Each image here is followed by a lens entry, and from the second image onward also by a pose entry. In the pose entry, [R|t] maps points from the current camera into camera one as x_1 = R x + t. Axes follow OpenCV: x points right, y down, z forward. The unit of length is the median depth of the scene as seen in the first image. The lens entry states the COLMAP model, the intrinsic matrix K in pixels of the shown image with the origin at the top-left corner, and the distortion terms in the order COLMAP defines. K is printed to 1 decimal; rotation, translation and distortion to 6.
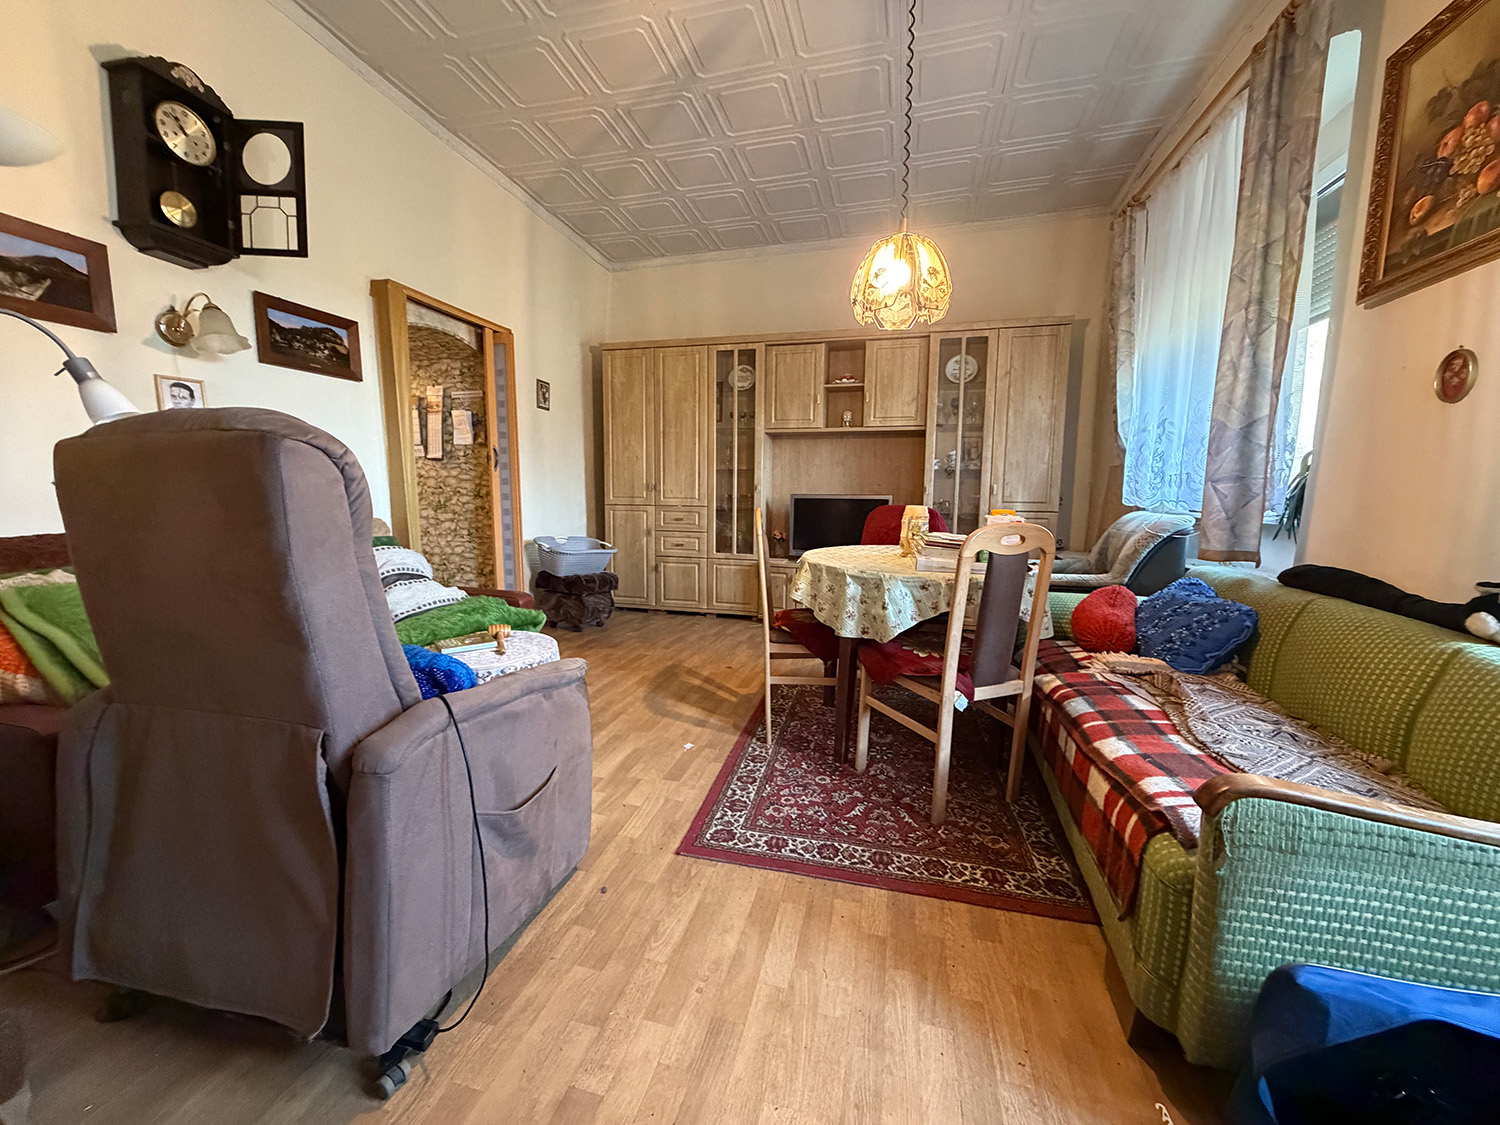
lens RADIAL K [[598.5, 0, 743.6], [0, 598.5, 561.5], [0, 0, 1]] dist [-0.000576, -0.000078]
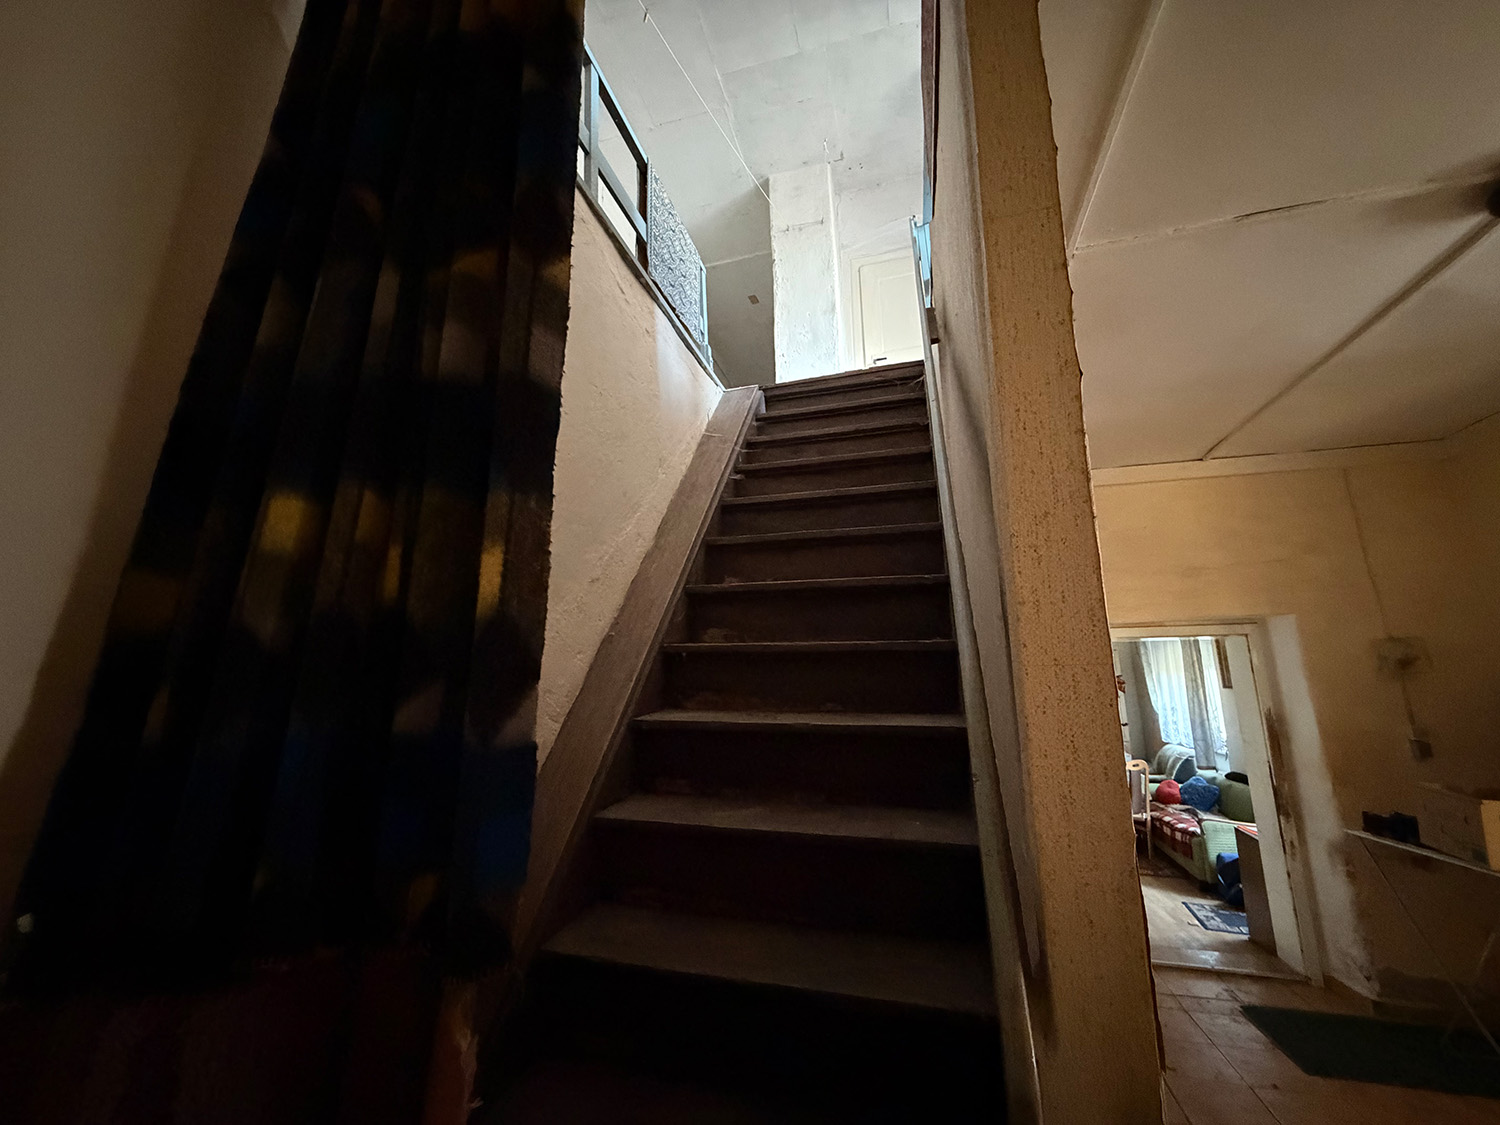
lens RADIAL K [[598.5, 0, 754.0], [0, 598.5, 561.5], [0, 0, 1]] dist [-0.000576, -0.000078]
pose [[0.999700, -0.023154, -0.008021, -1.323498], [0.019446, 0.948803, -0.315269, -0.088852], [0.014910, 0.315018, 0.948969, -2.080892]]
